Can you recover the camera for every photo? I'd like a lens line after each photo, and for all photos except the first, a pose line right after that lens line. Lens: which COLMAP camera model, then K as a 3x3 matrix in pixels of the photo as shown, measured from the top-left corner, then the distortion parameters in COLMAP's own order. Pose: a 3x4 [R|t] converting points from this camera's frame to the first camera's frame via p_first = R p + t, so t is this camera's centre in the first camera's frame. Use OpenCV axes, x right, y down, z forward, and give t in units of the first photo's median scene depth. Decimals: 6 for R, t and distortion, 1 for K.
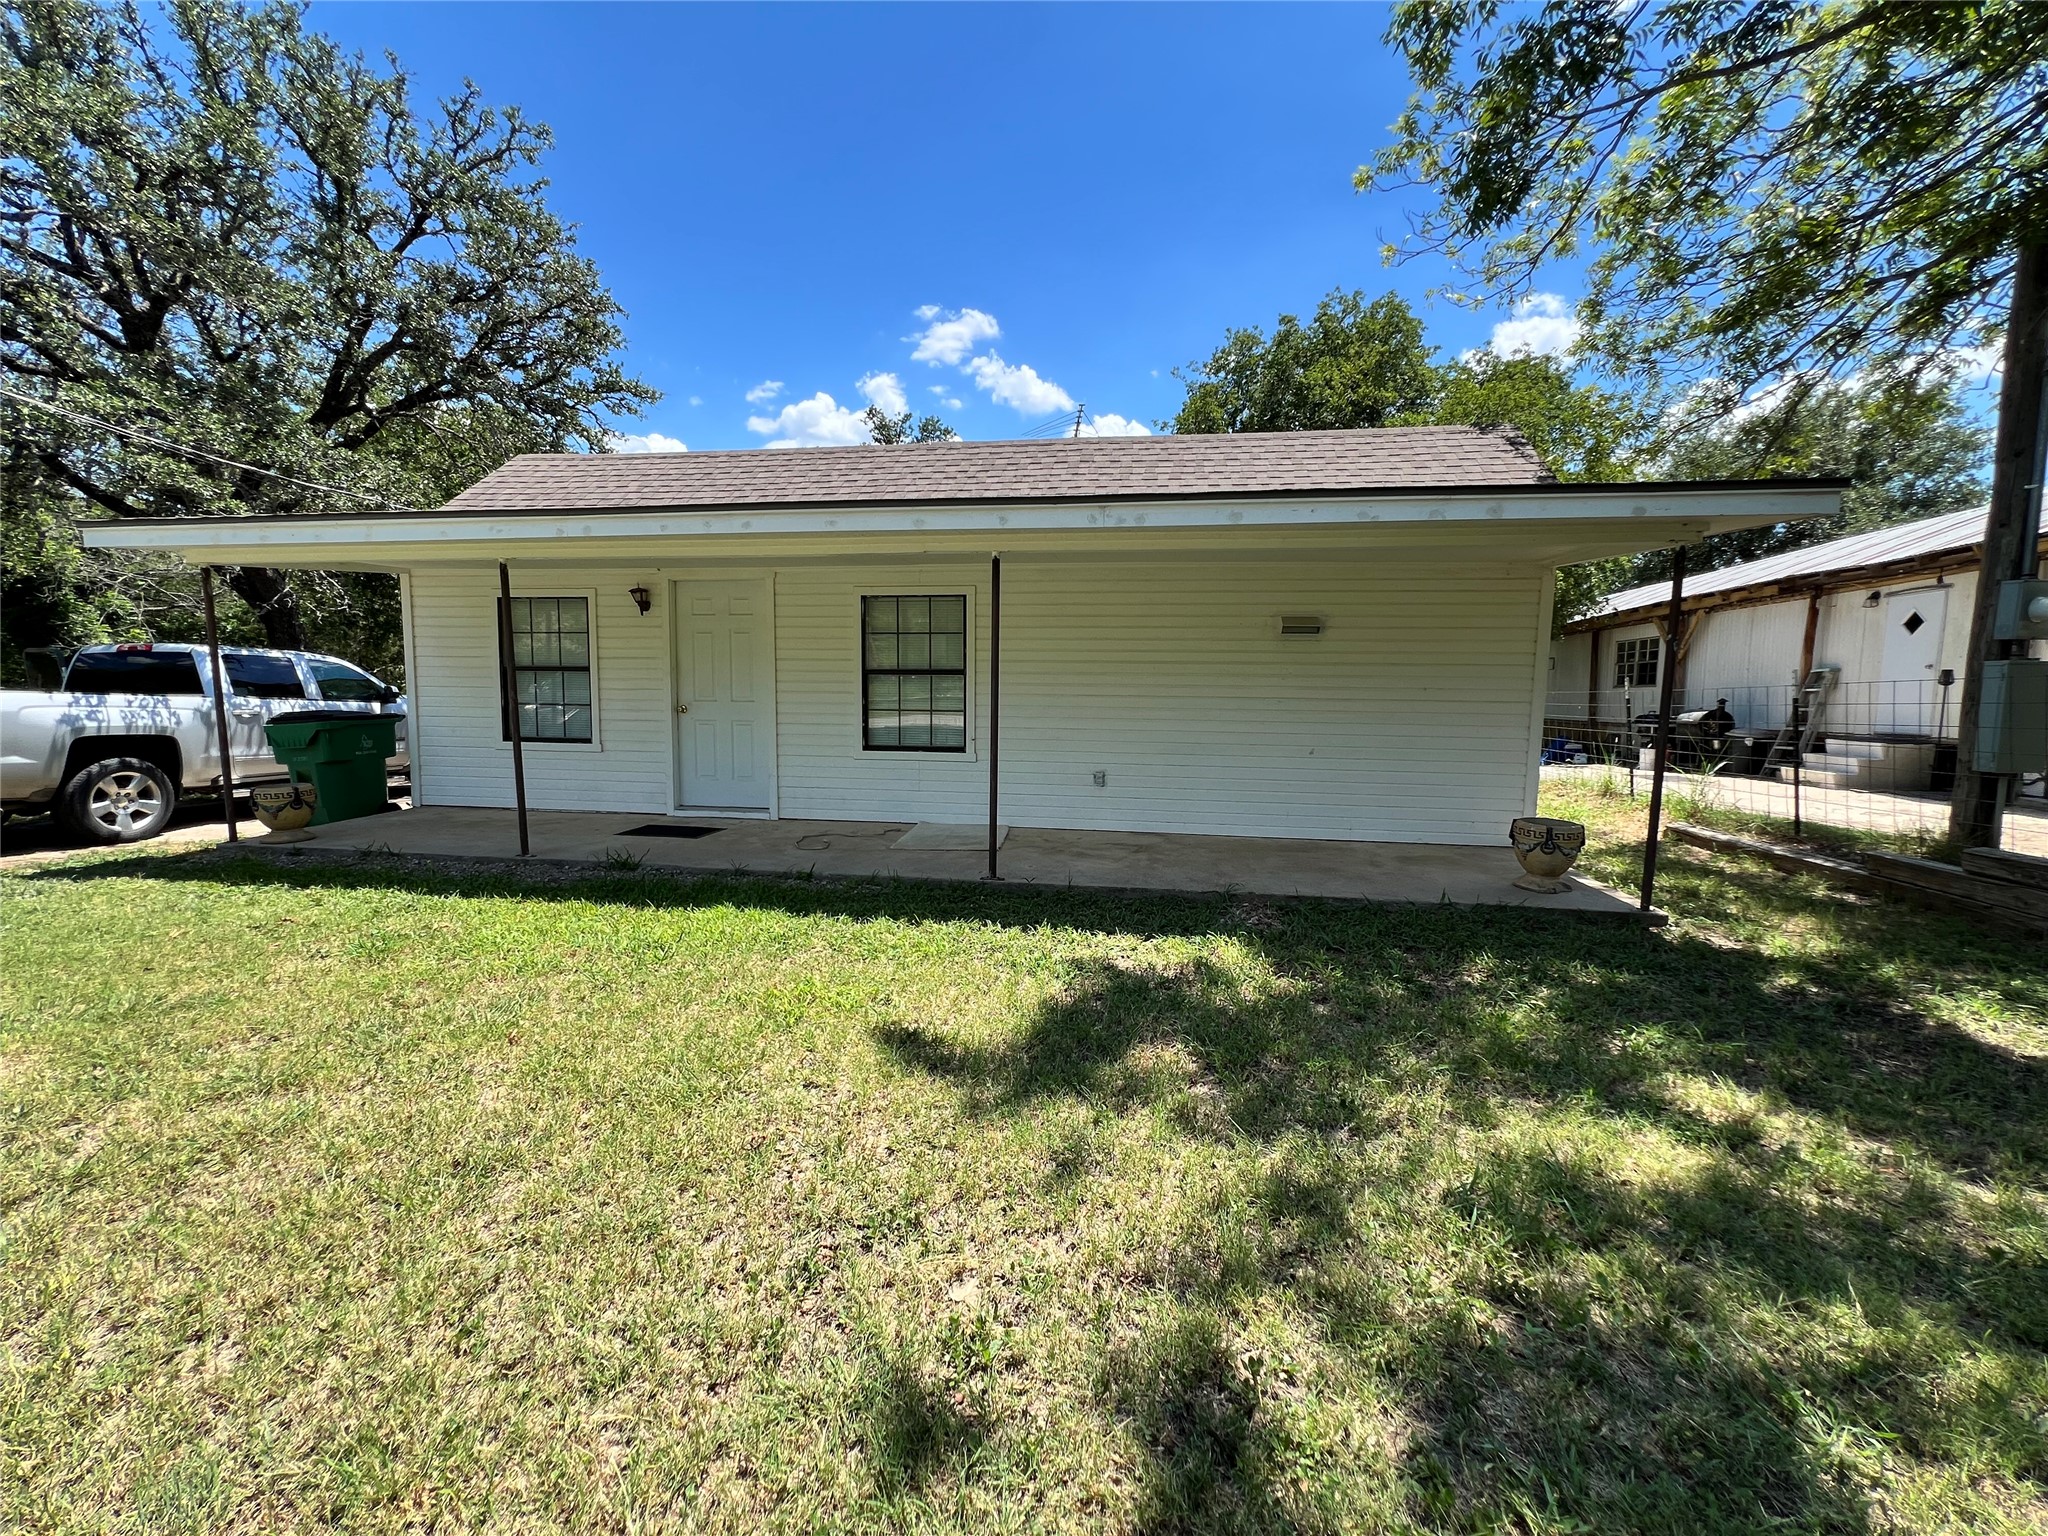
lens RADIAL K [[825.9, 0, 1022.1], [0, 825.9, 766.9], [0, 0, 1]] dist [-0.001260, 0.000260]
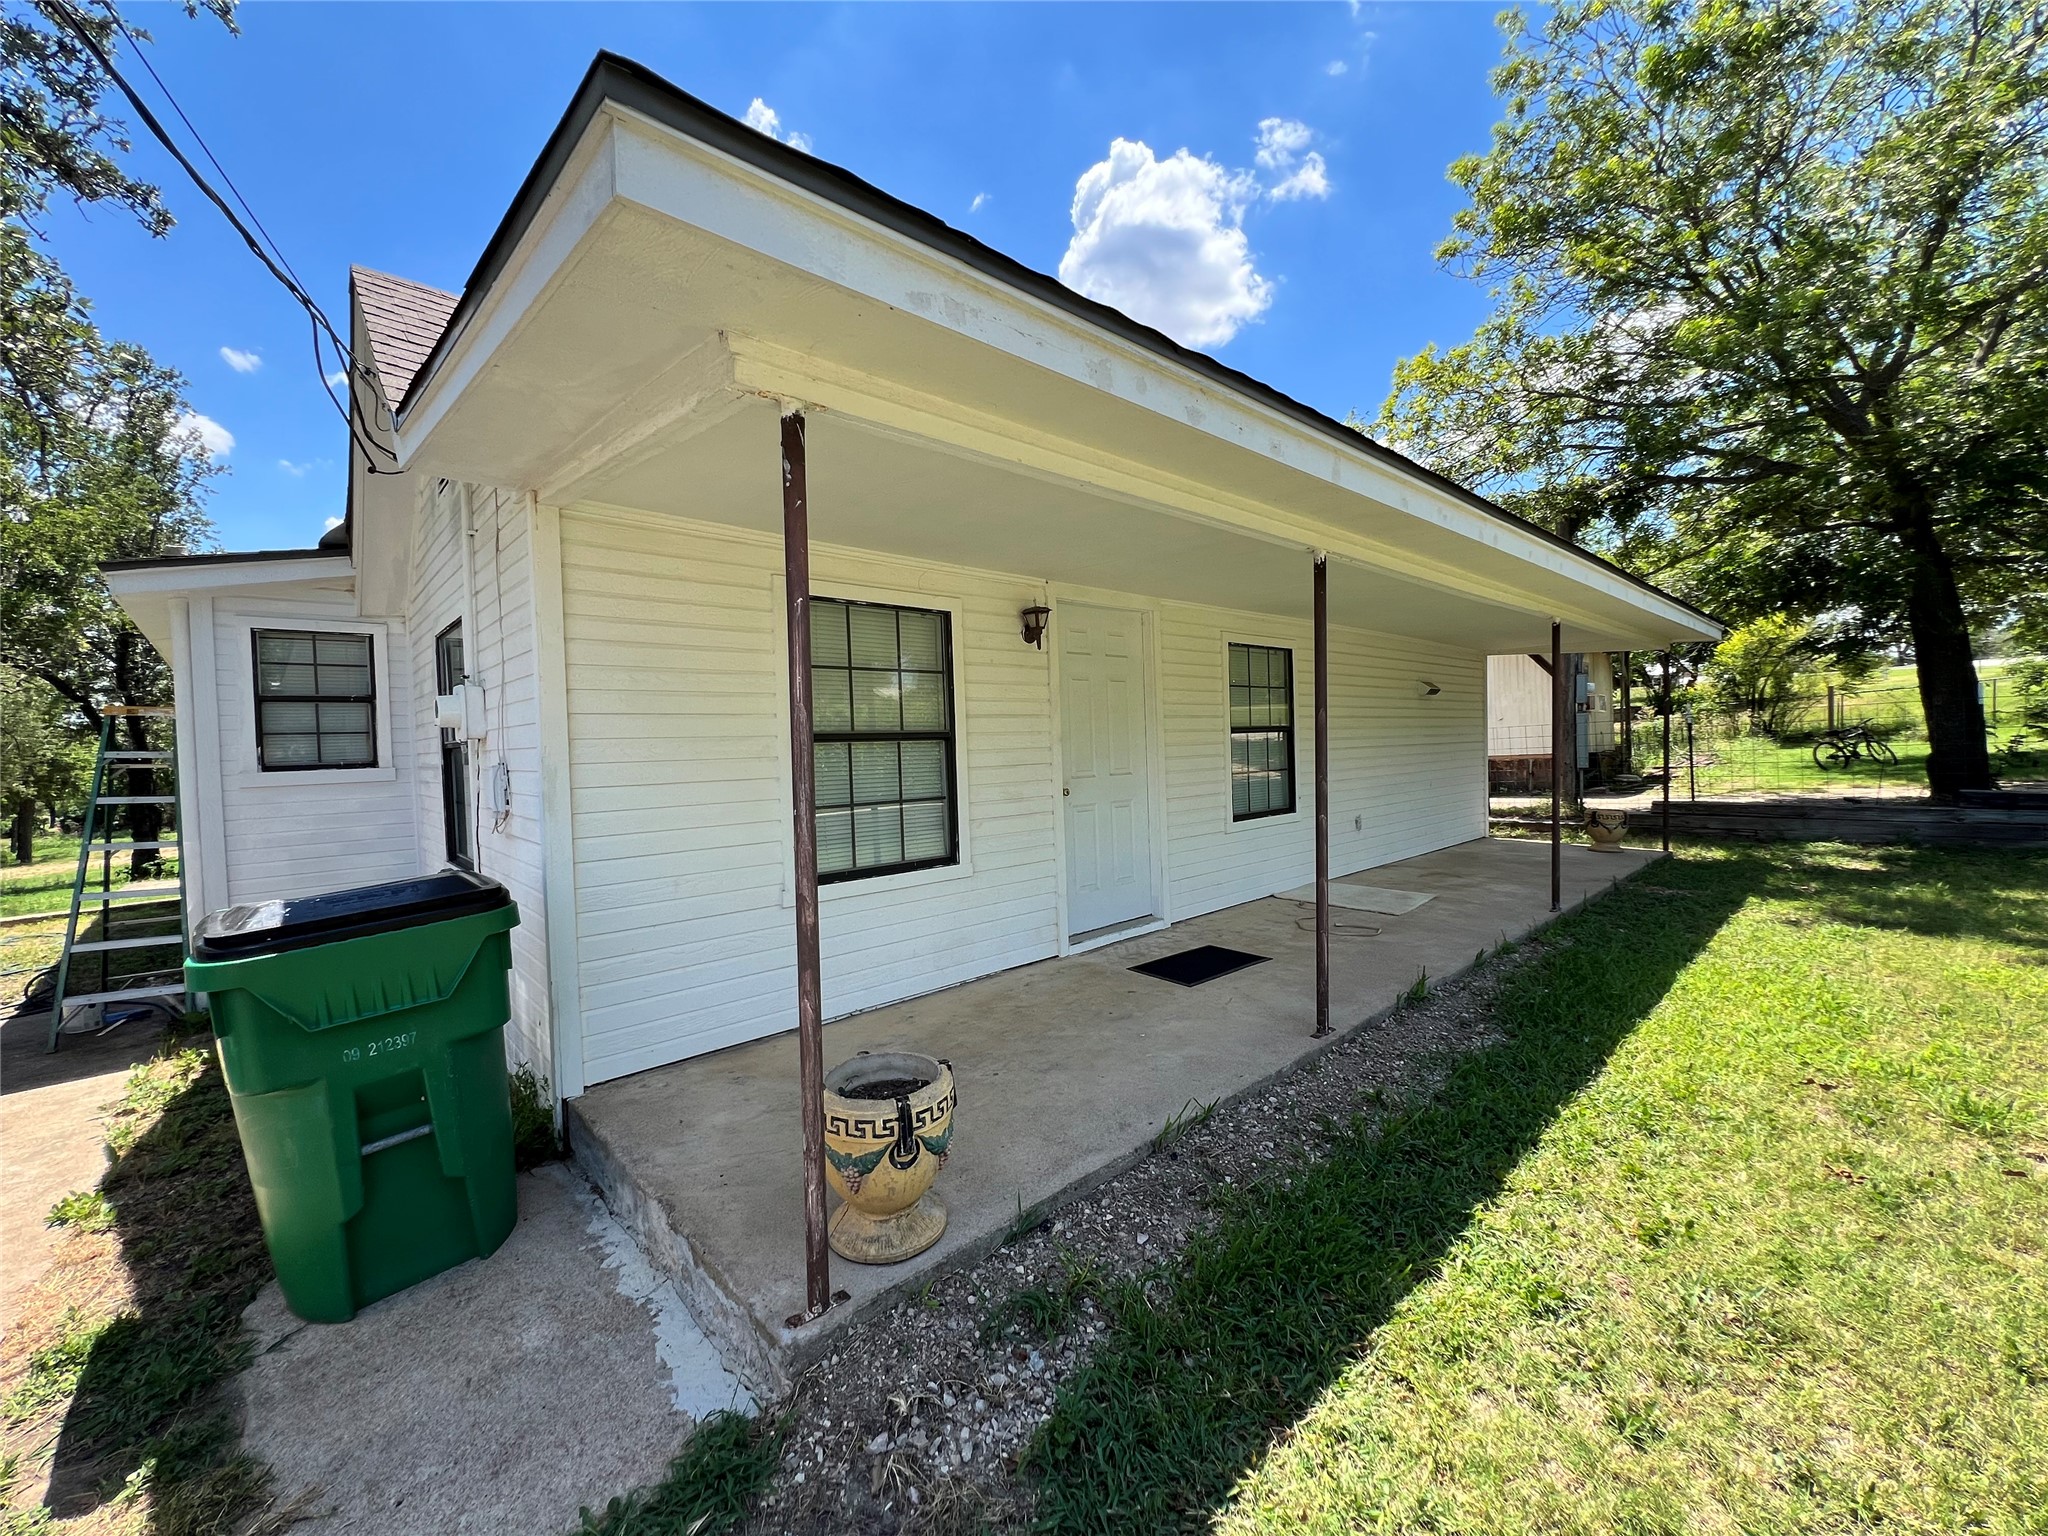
lens RADIAL K [[824.4, 0, 1020.6], [0, 824.4, 765.6], [0, 0, 1]] dist [-0.000275, 0.000086]
pose [[0.603762, -0.051690, 0.795487, -0.974046], [0.112347, 0.993453, -0.020716, -0.082144], [-0.789208, 0.101878, 0.605617, 0.630898]]
